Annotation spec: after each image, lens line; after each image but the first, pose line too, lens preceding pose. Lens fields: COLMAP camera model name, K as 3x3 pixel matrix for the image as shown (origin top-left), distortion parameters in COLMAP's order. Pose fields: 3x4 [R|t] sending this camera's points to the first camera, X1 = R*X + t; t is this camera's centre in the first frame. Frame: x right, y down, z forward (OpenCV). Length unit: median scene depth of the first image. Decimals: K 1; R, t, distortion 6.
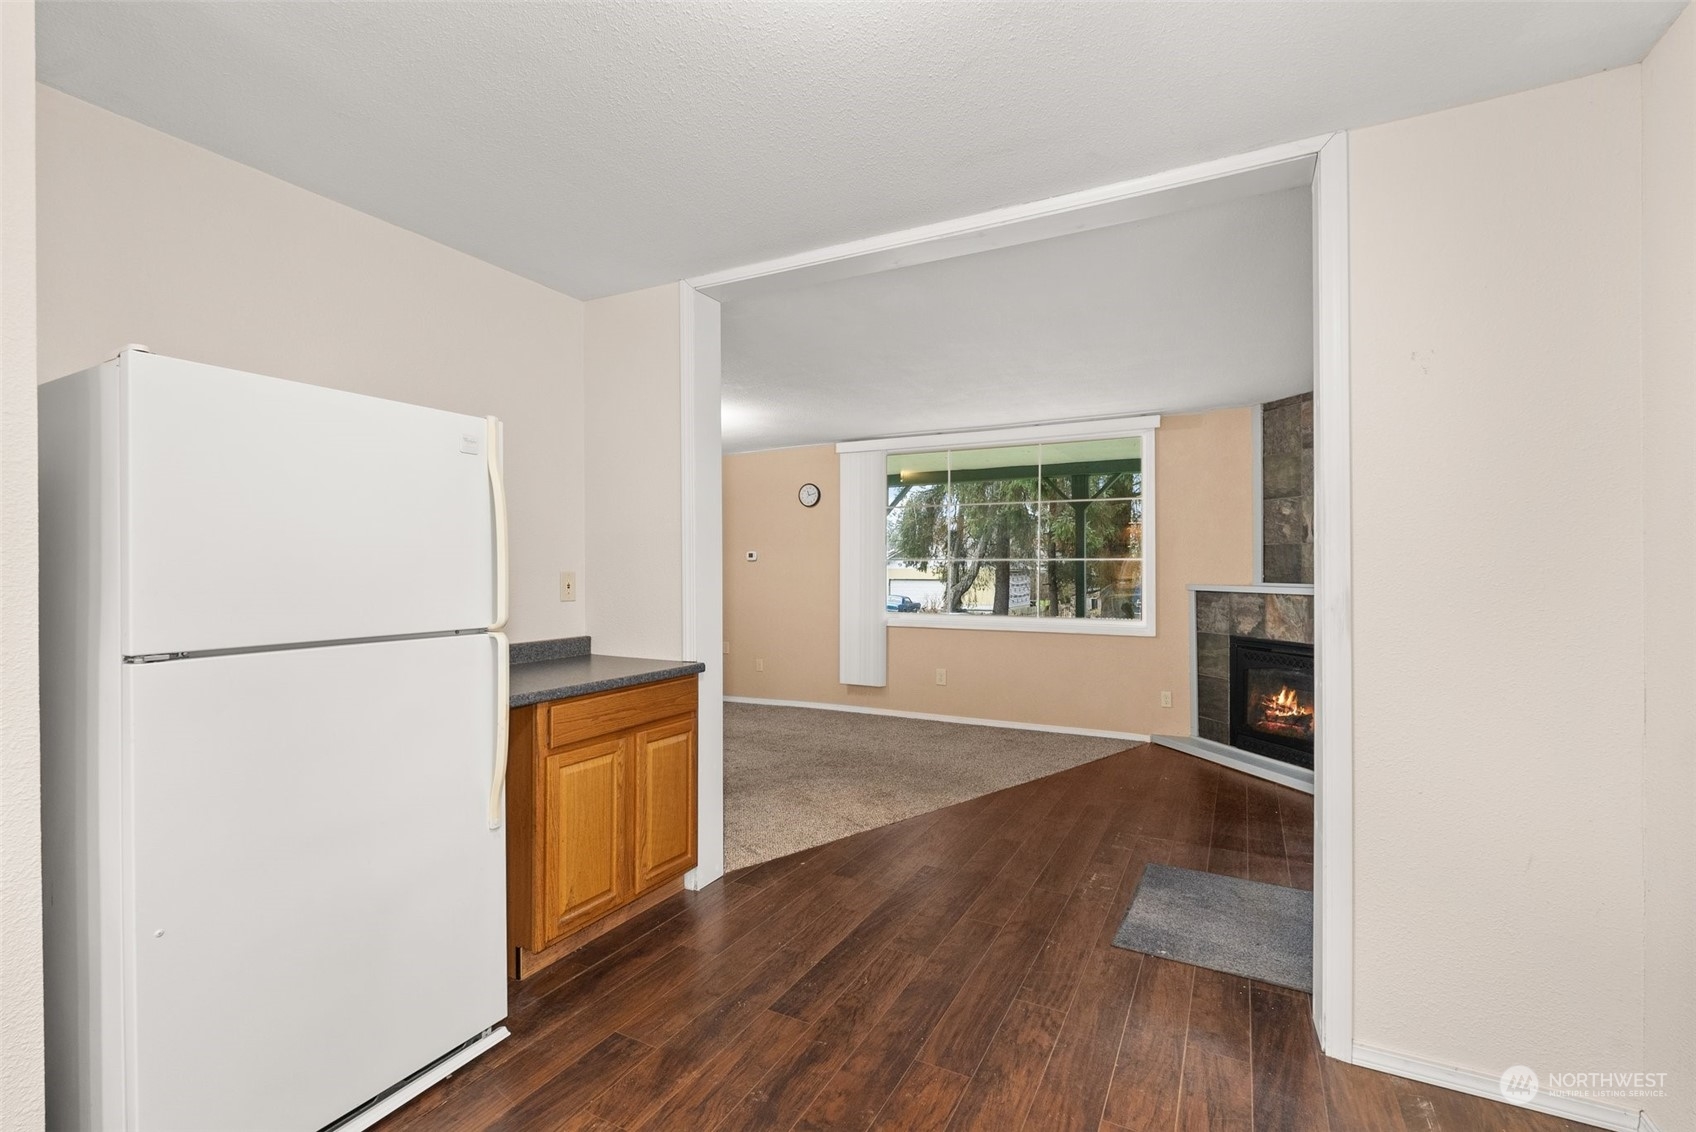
lens RADIAL K [[755.7, 0, 837.5], [0, 755.7, 571.4], [0, 0, 1]] dist [-0.002522, 0.000342]
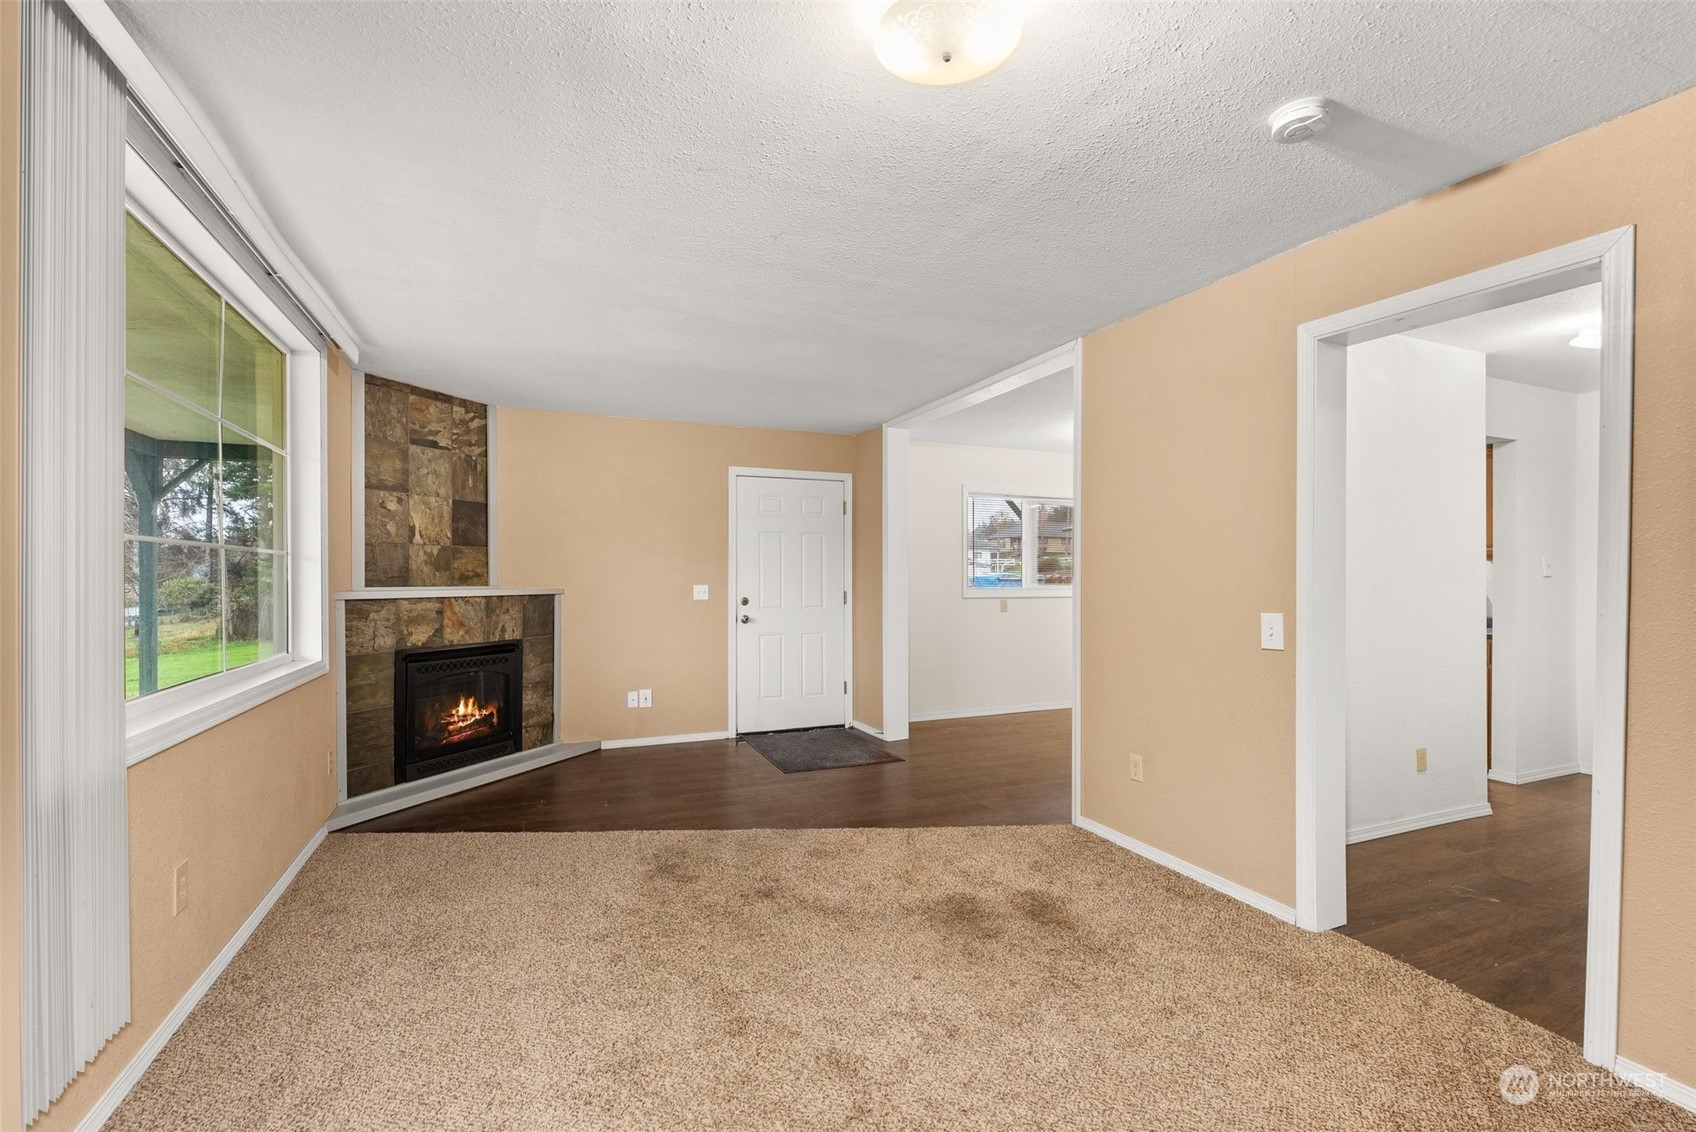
lens RADIAL K [[755.7, 0, 843.1], [0, 755.7, 570.6], [0, 0, 1]] dist [-0.002522, 0.000342]
pose [[-0.783262, 0.003242, 0.621684, -0.358913], [0.001353, 0.999993, -0.003510, 0.000305], [-0.621691, -0.001908, -0.783260, 1.284244]]
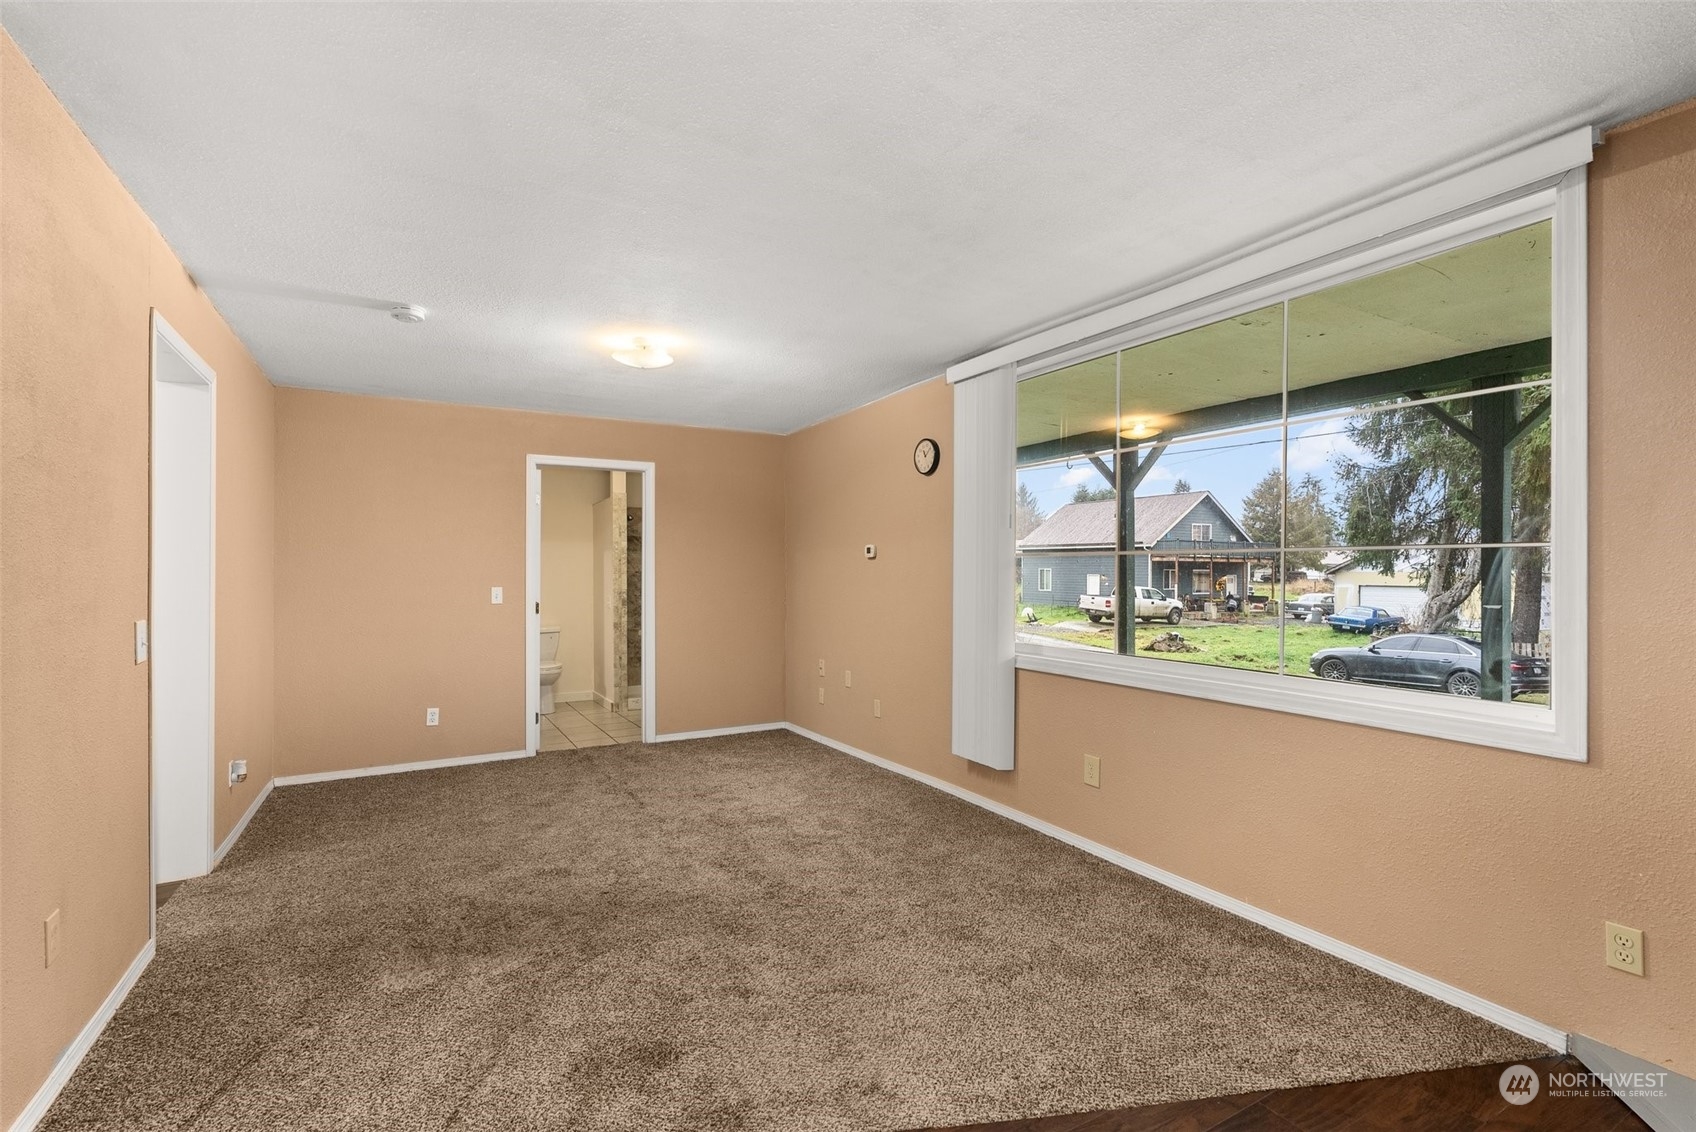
lens RADIAL K [[755.7, 0, 855.7], [0, 755.7, 573.5], [0, 0, 1]] dist [-0.002522, 0.000342]
pose [[0.853426, 0.003481, -0.521202, 0.317631], [-0.004016, 0.999992, 0.000104, -0.000195], [0.521198, 0.002004, 0.853434, 0.529028]]
